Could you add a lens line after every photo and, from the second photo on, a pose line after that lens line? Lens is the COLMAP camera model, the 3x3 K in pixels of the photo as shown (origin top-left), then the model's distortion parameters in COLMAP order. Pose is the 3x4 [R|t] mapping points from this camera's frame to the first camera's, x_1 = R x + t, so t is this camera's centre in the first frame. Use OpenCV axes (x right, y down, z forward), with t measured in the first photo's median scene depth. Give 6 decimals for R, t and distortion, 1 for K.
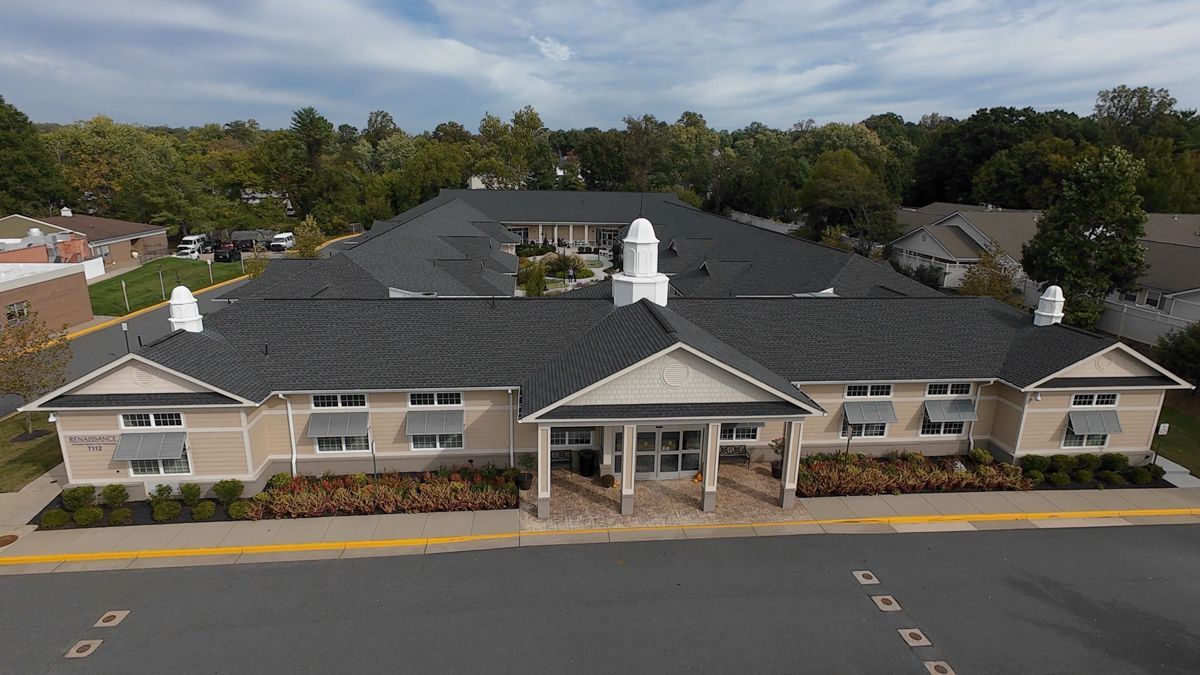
lens RADIAL K [[646.2, 0, 604.4], [0, 646.2, 342.7], [0, 0, 1]] dist [-0.002139, 0.000802]
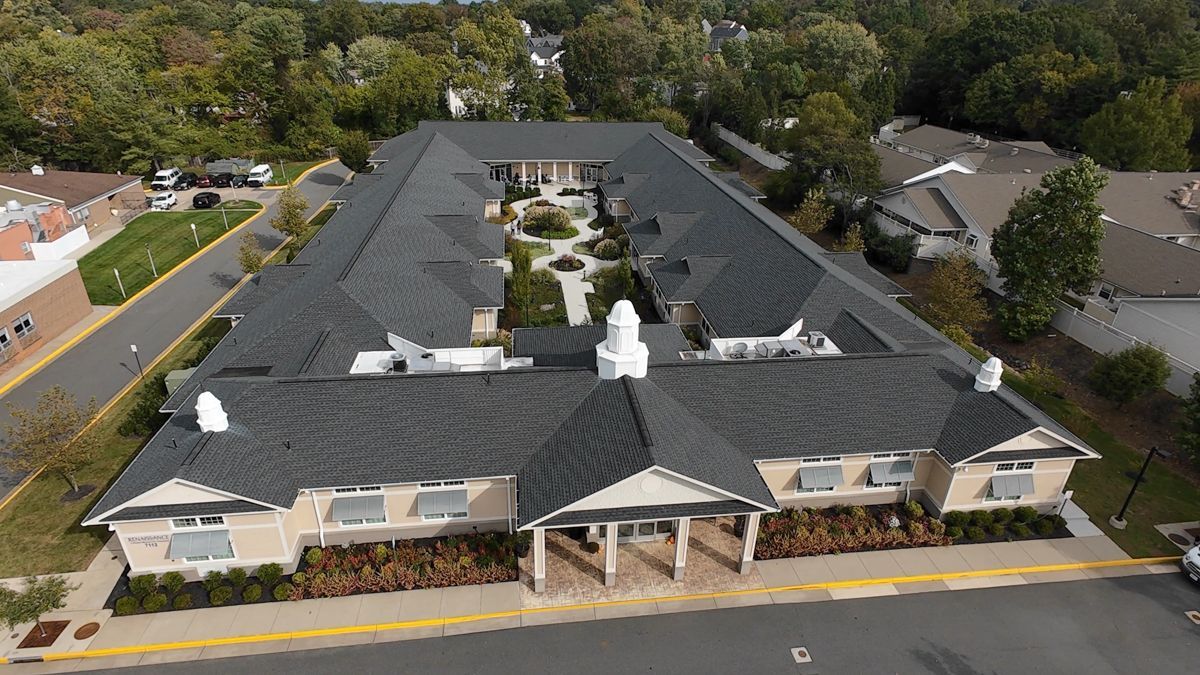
lens RADIAL K [[646.2, 0, 604.4], [0, 646.2, 342.7], [0, 0, 1]] dist [-0.002139, 0.000802]
pose [[0.999731, -0.006322, 0.022309, 0.000985], [0.001923, 0.981404, 0.191942, -0.353050], [-0.023108, -0.191848, 0.981153, -0.074012]]
